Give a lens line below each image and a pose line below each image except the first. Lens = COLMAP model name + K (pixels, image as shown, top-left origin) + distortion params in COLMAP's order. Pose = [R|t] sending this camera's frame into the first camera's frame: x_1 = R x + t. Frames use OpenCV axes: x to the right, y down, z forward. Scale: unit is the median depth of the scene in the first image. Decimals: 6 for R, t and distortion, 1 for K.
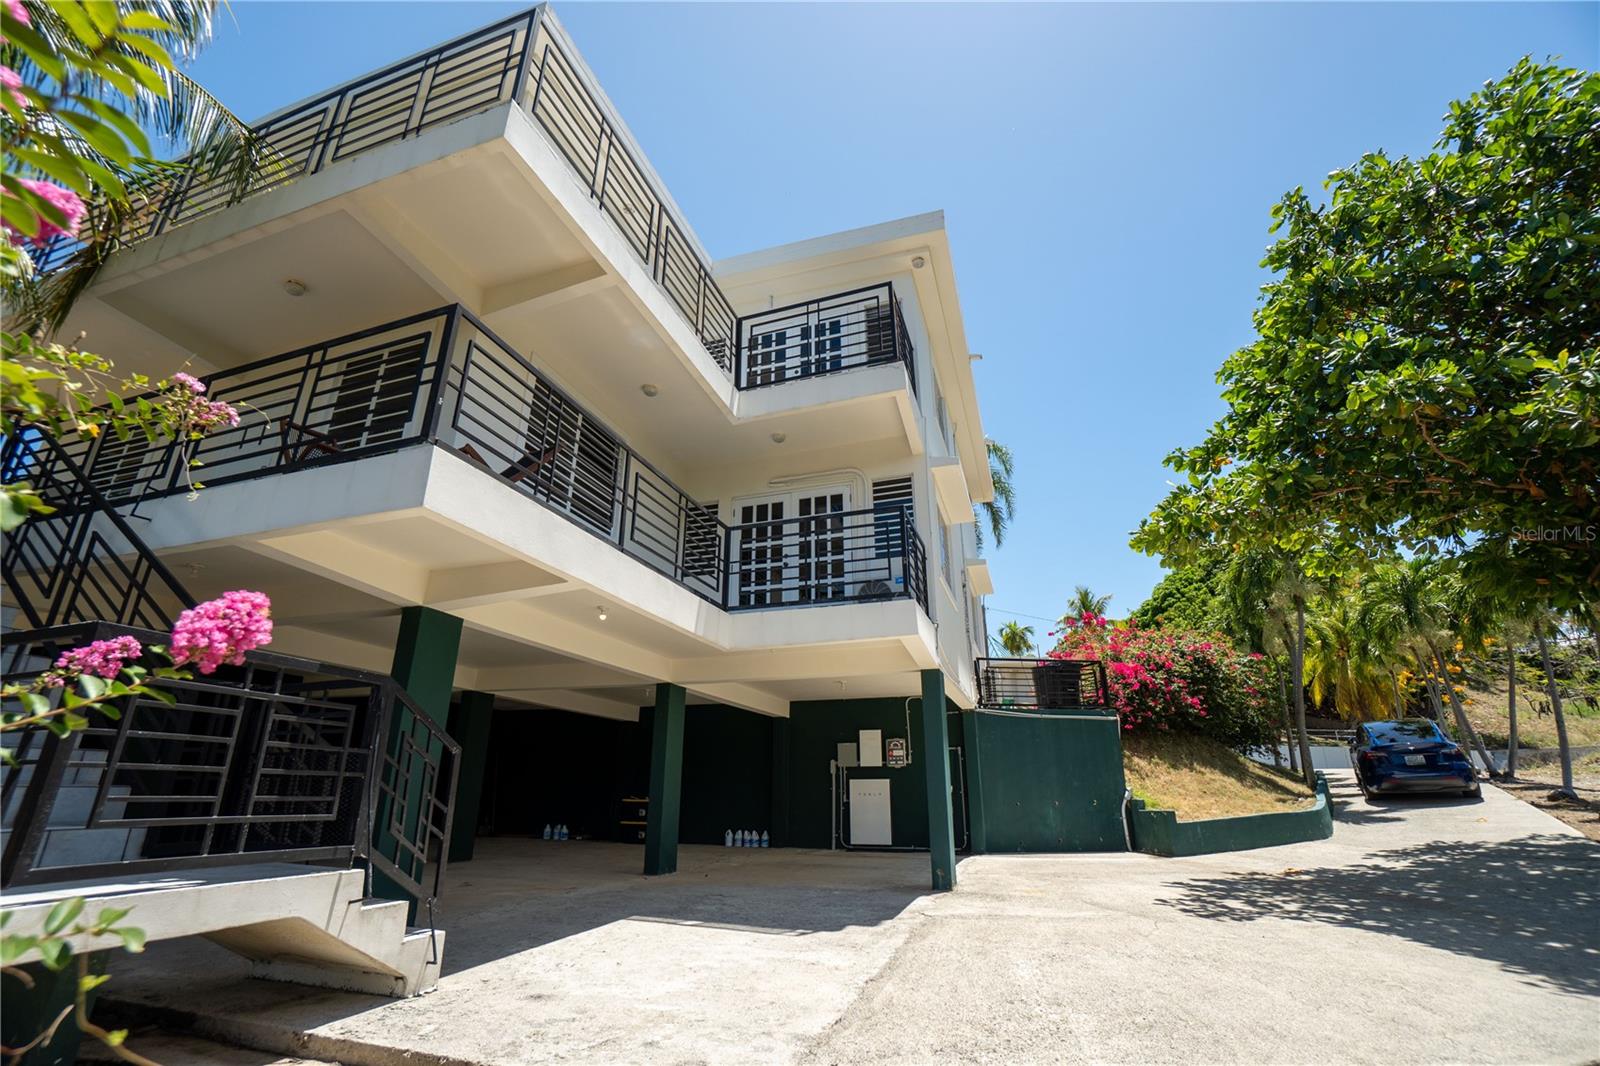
lens RADIAL K [[703.6, 0, 800.0], [0, 703.6, 533.0], [0, 0, 1]] dist [-0.066696, 0.023322]
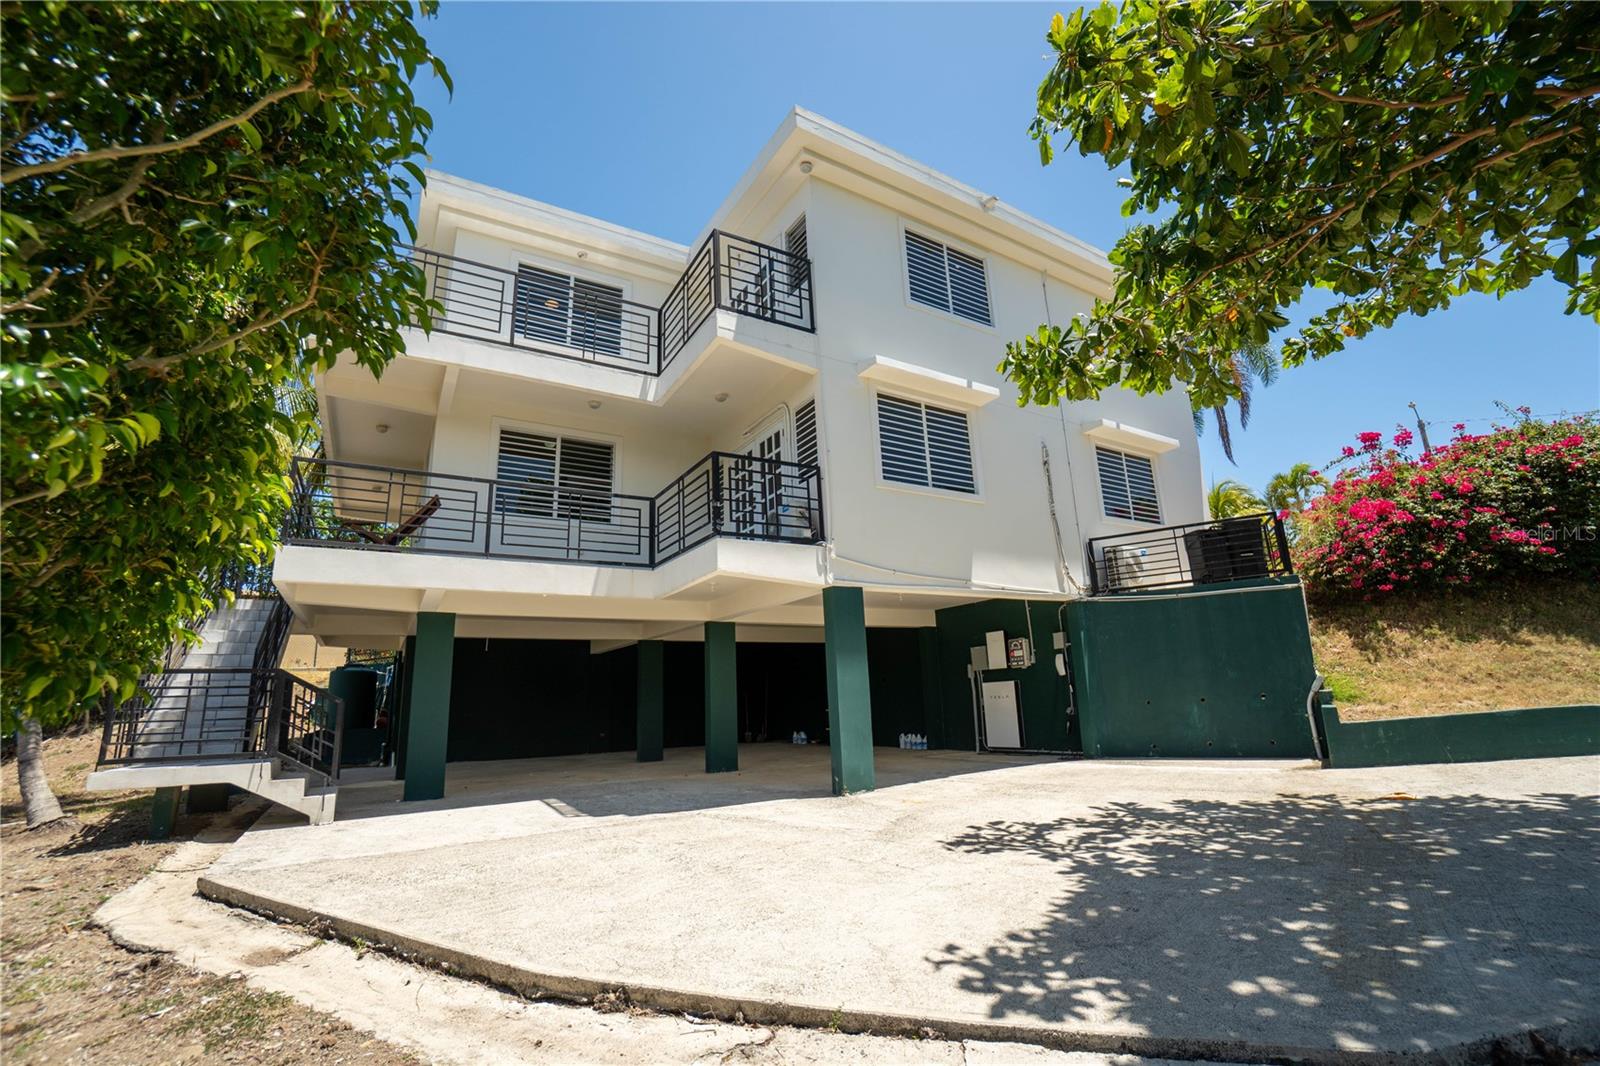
lens RADIAL K [[703.6, 0, 800.0], [0, 703.6, 533.0], [0, 0, 1]] dist [-0.066696, 0.023322]
pose [[0.762803, -0.183794, -0.619961, 0.528852], [0.265811, 0.963131, 0.041524, 0.042951], [0.589472, -0.196467, 0.783533, 0.125866]]
